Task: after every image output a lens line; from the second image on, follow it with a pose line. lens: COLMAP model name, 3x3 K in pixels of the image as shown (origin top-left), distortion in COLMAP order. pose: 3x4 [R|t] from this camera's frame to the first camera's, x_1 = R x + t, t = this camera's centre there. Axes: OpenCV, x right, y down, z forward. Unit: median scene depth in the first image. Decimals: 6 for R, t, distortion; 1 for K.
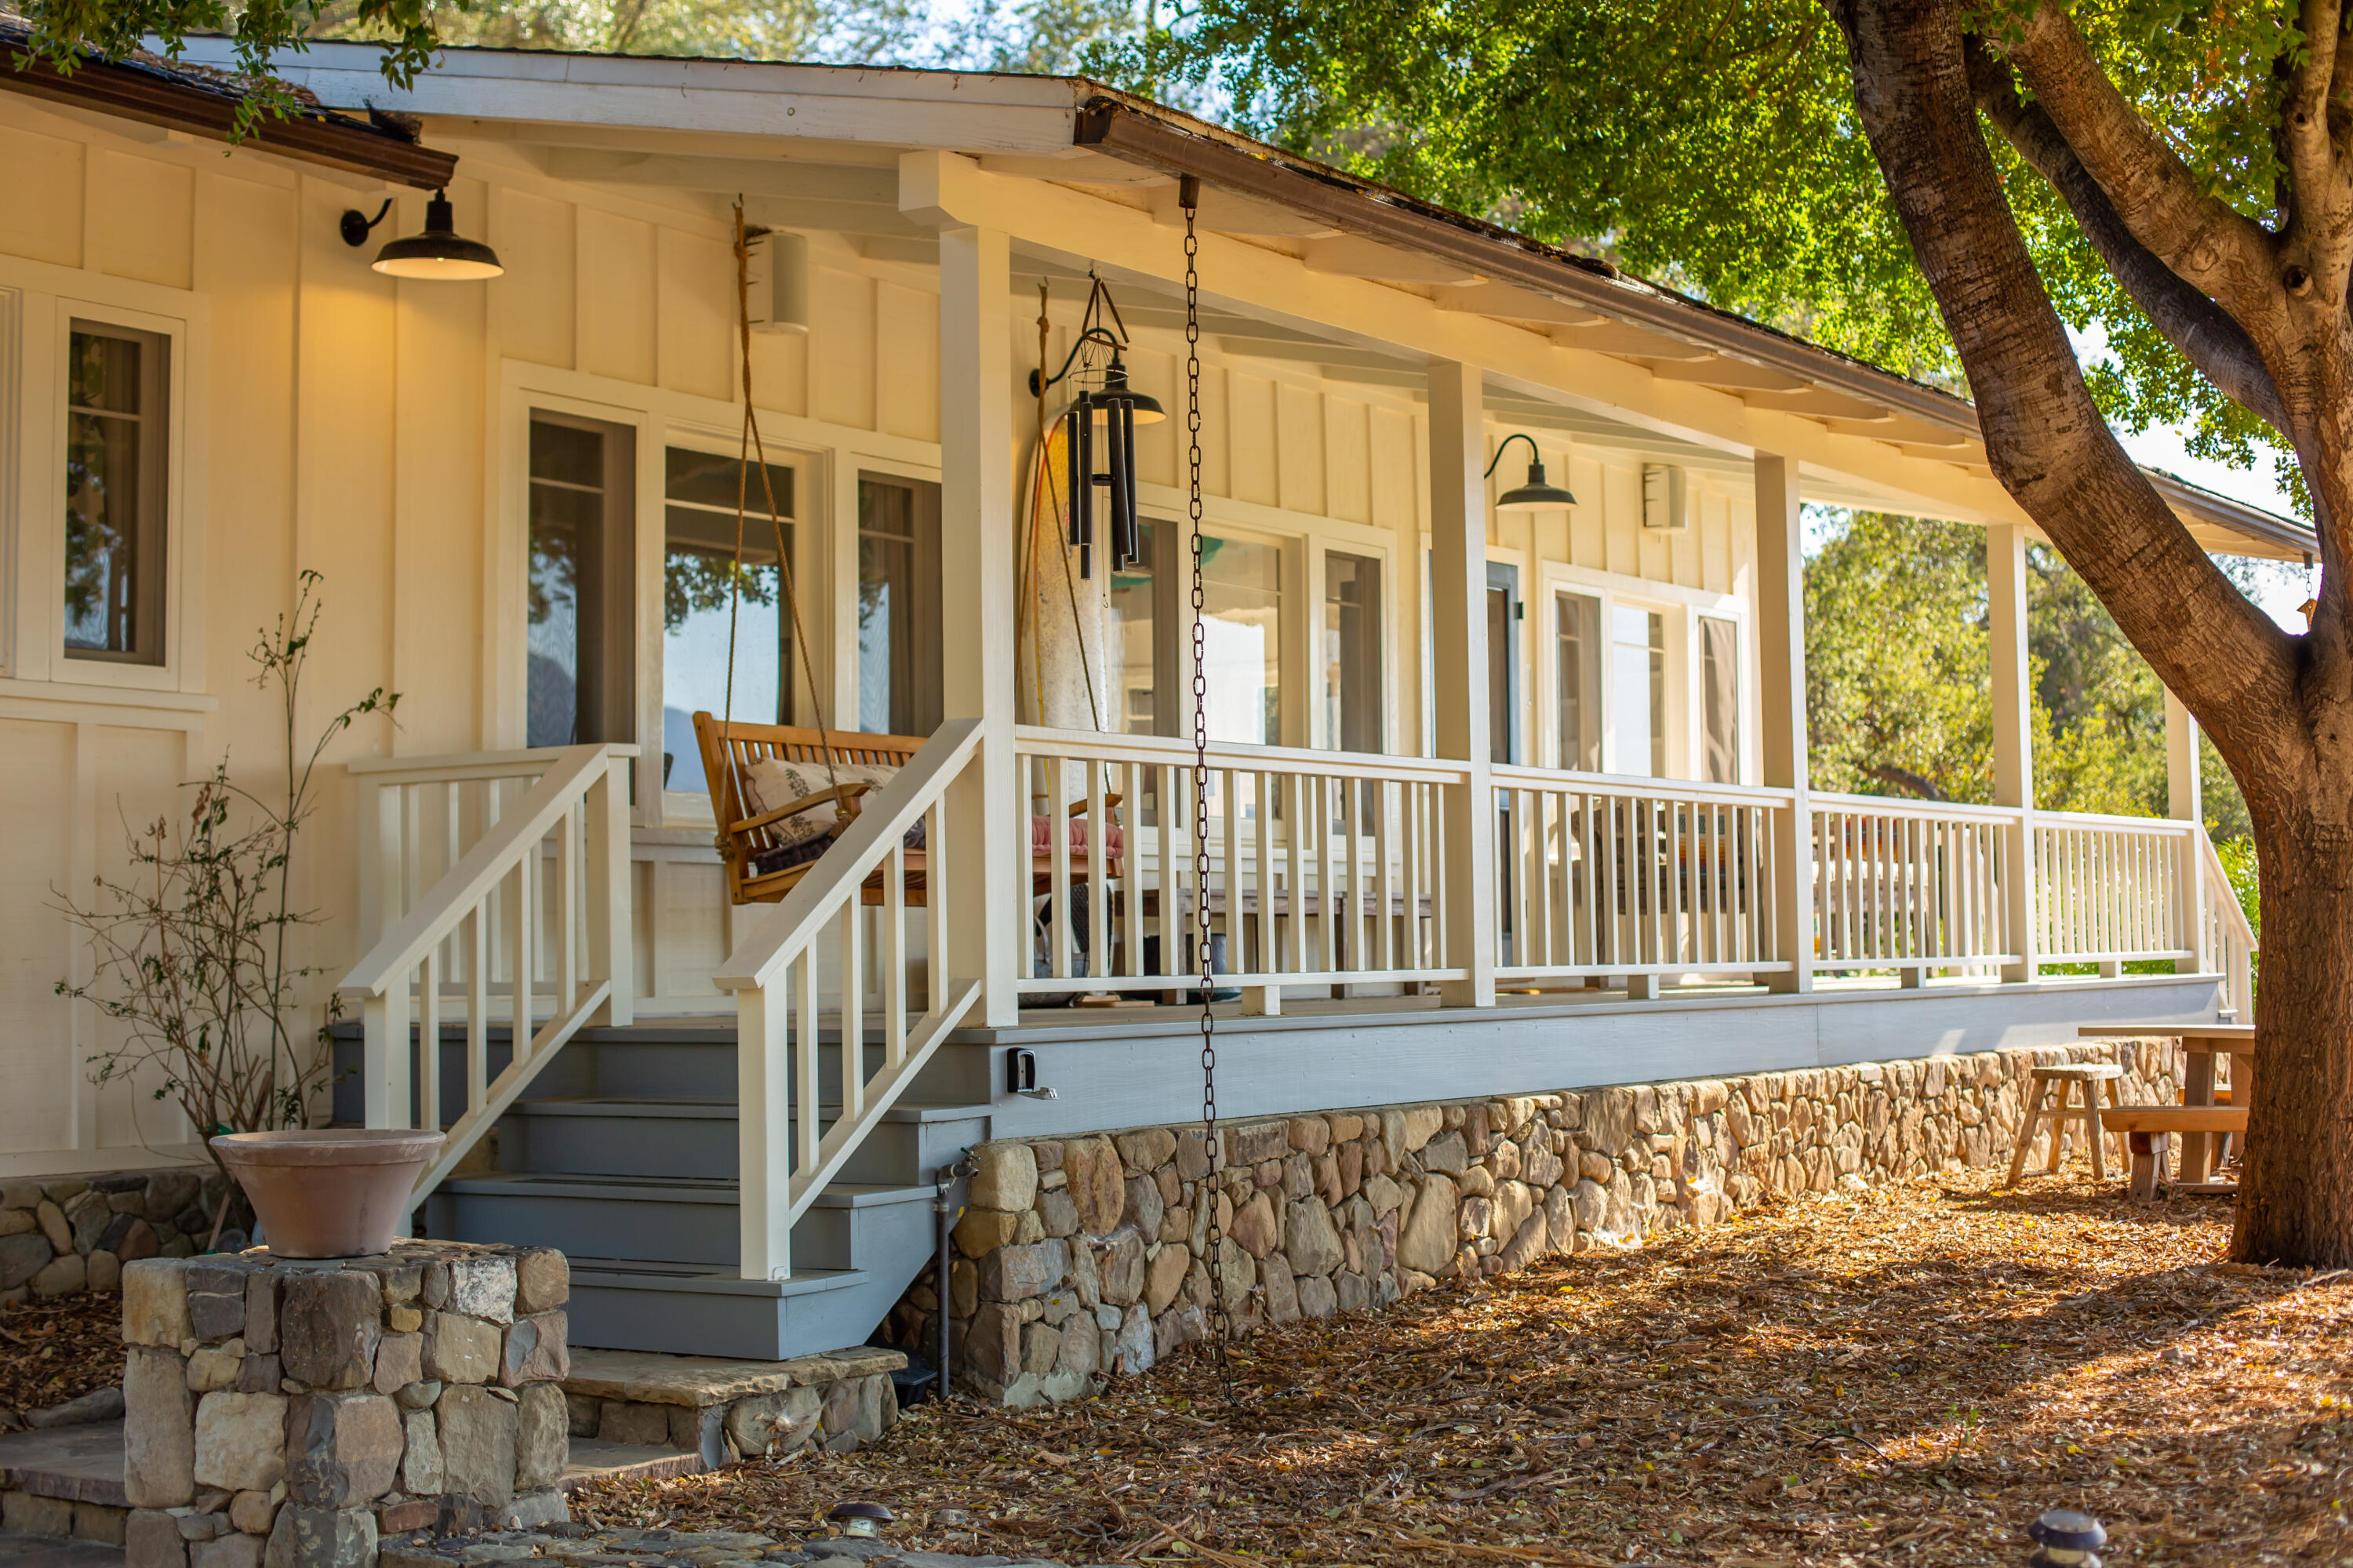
lens RADIAL K [[3465.7, 0, 1176.5], [0, 3465.7, 784.0], [0, 0, 1]] dist [-0.438326, 1.961619]
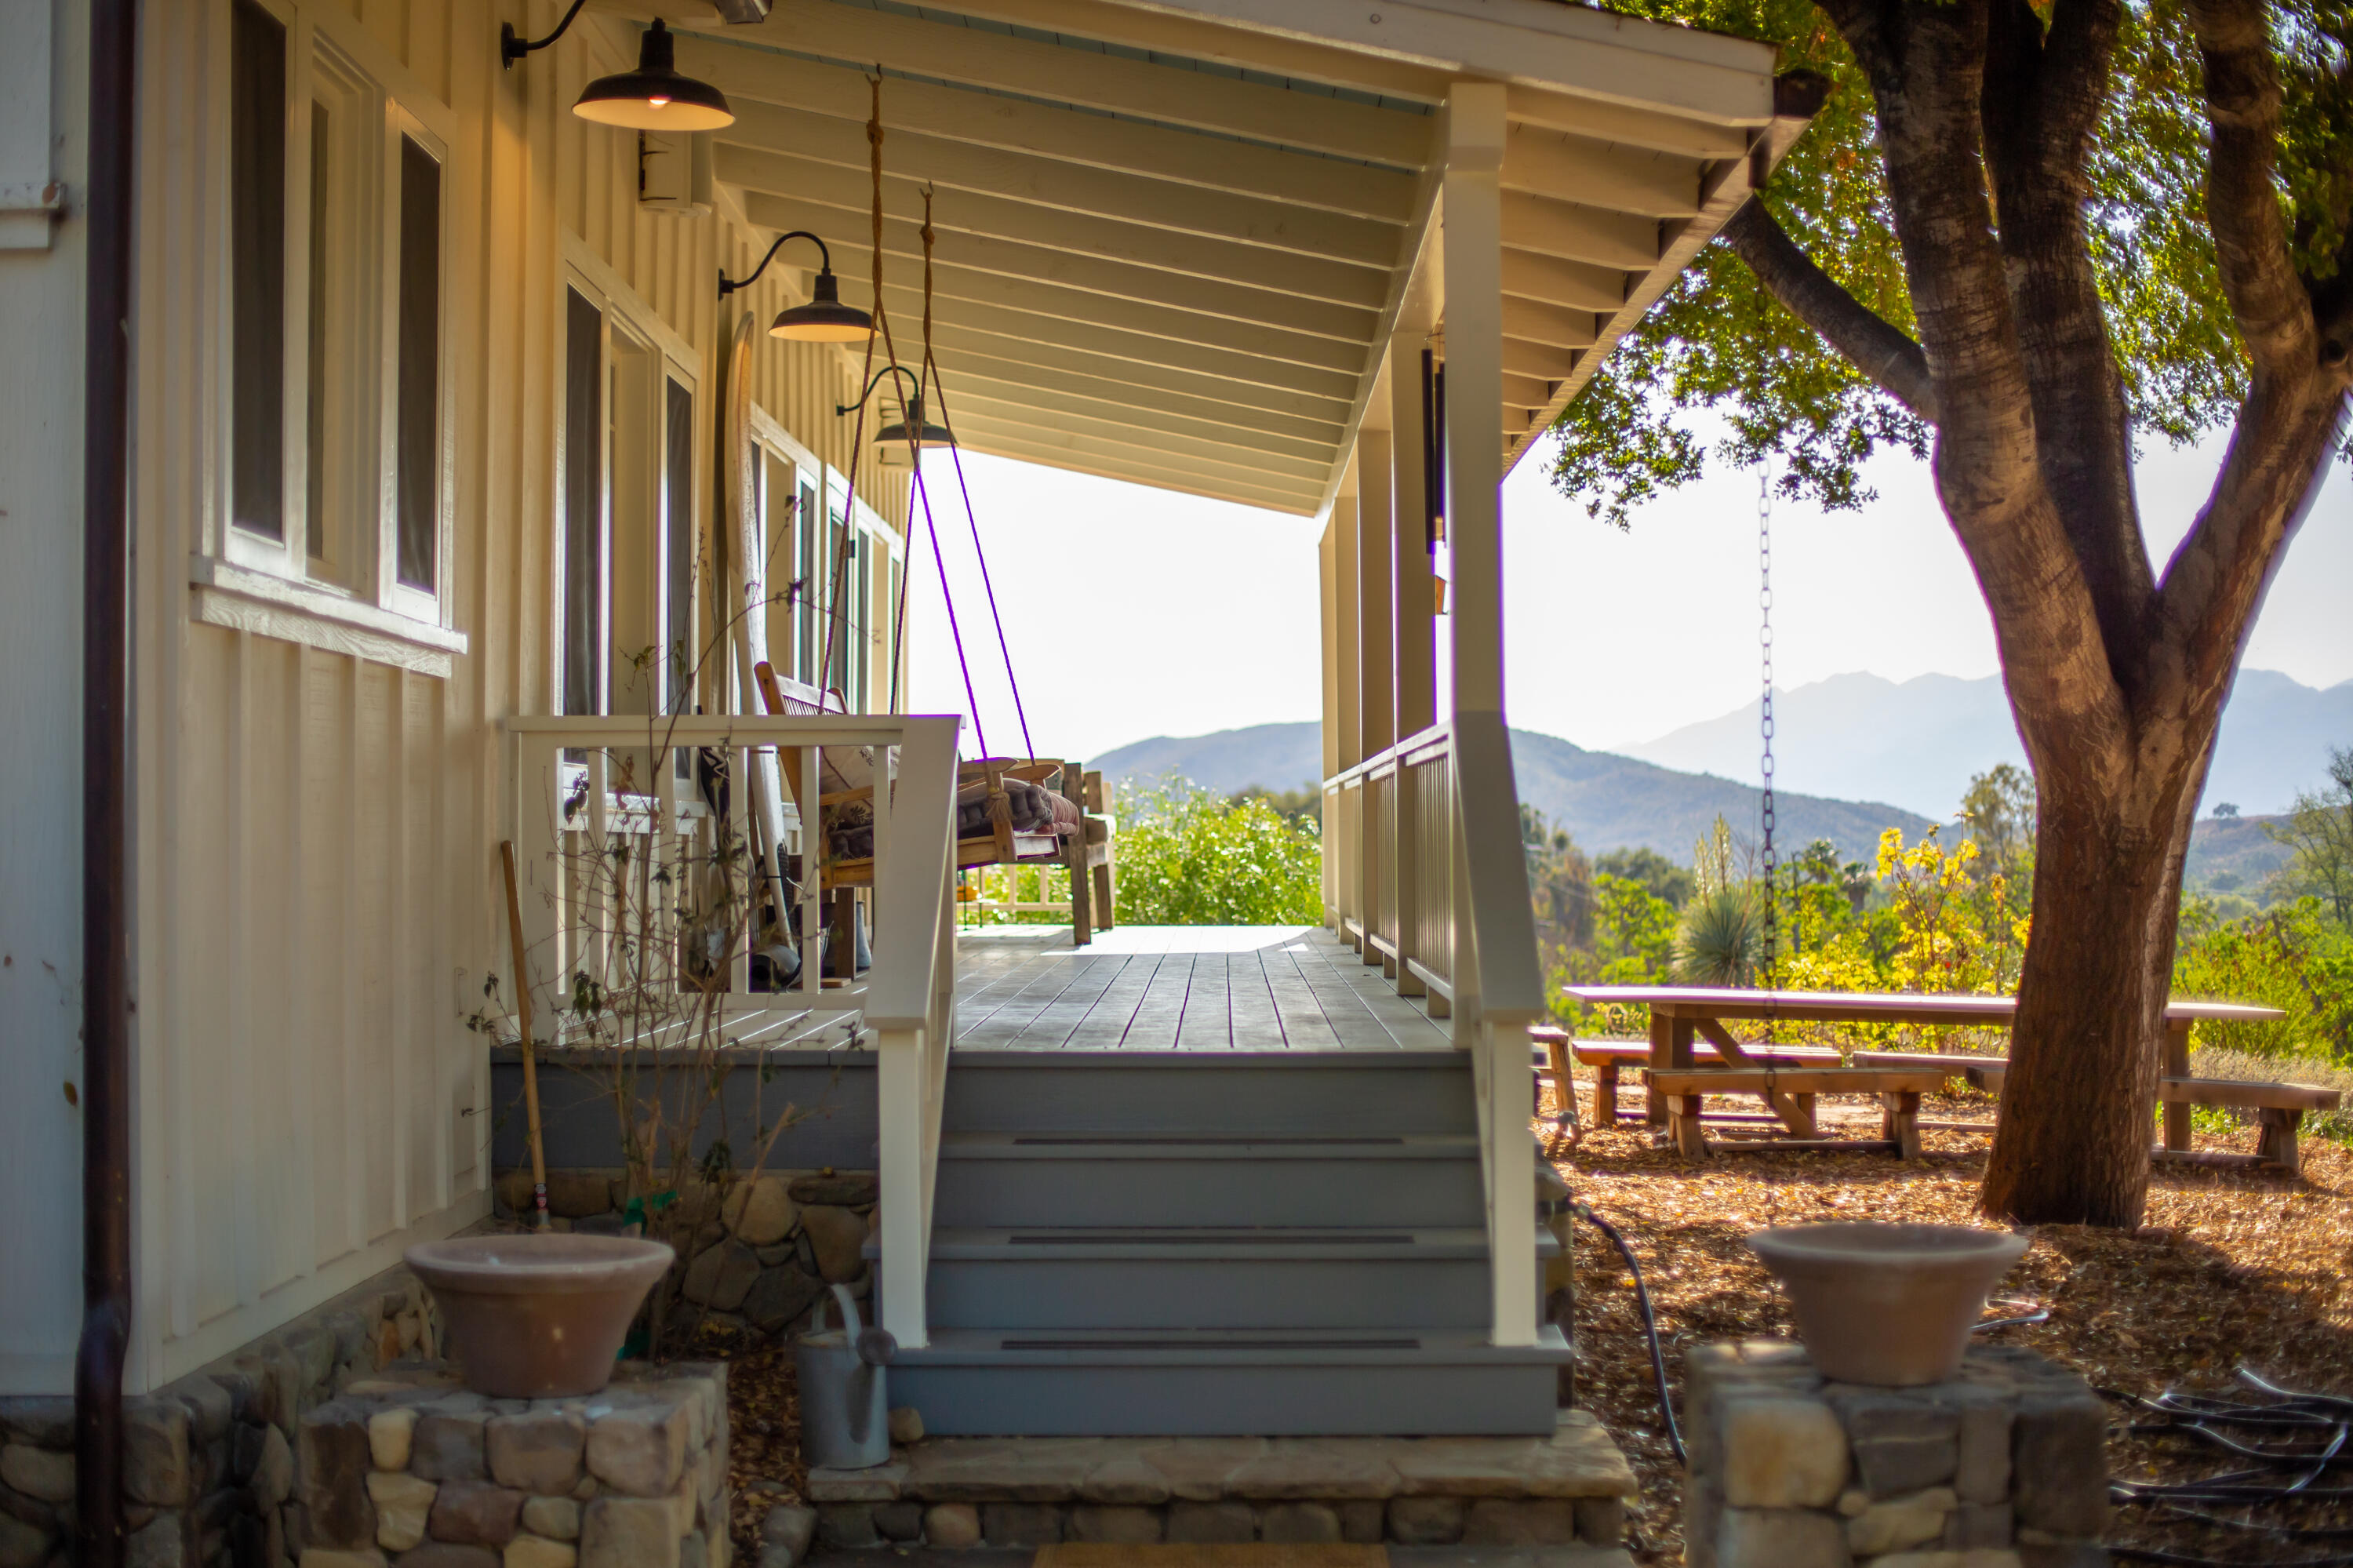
lens RADIAL K [[3465.7, 0, 1176.5], [0, 3465.7, 784.0], [0, 0, 1]] dist [-0.438326, 1.961619]
pose [[0.843437, 0.022733, 0.536746, -0.541567], [-0.041113, 0.998906, 0.022299, -0.014602], [-0.535652, -0.040875, 0.843449, 0.233966]]
